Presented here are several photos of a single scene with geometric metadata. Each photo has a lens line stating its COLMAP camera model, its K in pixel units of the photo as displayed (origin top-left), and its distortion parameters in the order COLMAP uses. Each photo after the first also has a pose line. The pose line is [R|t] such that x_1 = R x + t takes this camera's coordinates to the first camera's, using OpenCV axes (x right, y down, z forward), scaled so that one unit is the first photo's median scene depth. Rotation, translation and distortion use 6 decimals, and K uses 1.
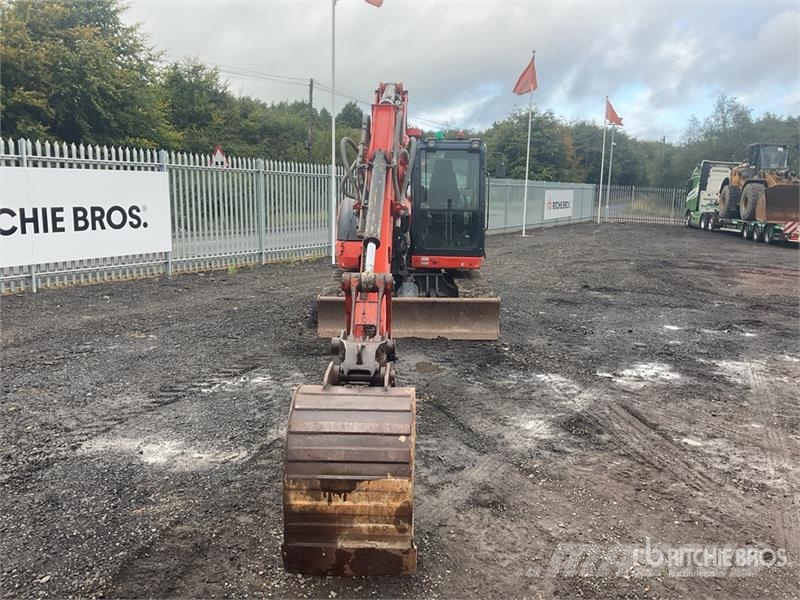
lens RADIAL K [[660.1, 0, 406.6], [0, 660.1, 286.8], [0, 0, 1]] dist [0.067158, -0.110569]
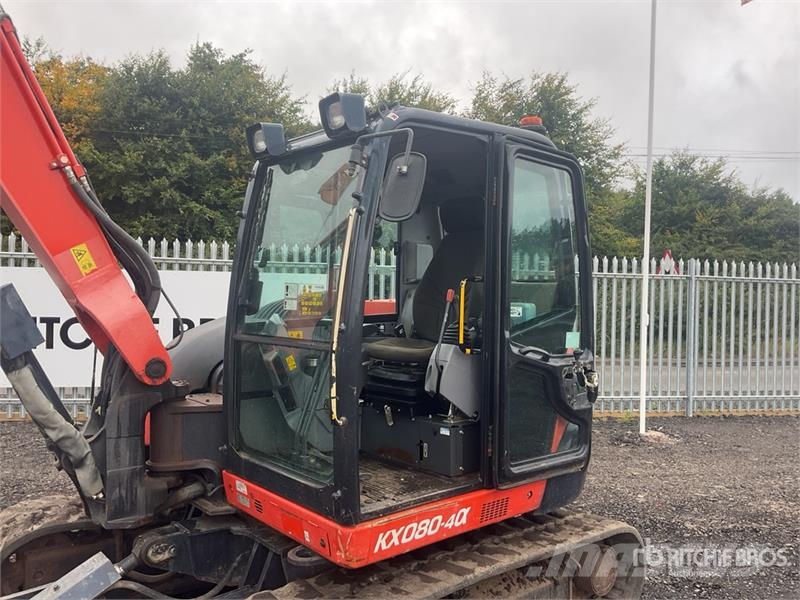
lens RADIAL K [[660.1, 0, 395.2], [0, 660.1, 295.6], [0, 0, 1]] dist [0.067158, -0.110569]
pose [[0.613943, -0.010722, -0.789278, 0.289720], [-0.125947, 0.985767, -0.111360, -0.094186], [0.779238, 0.167776, 0.603854, 0.743188]]
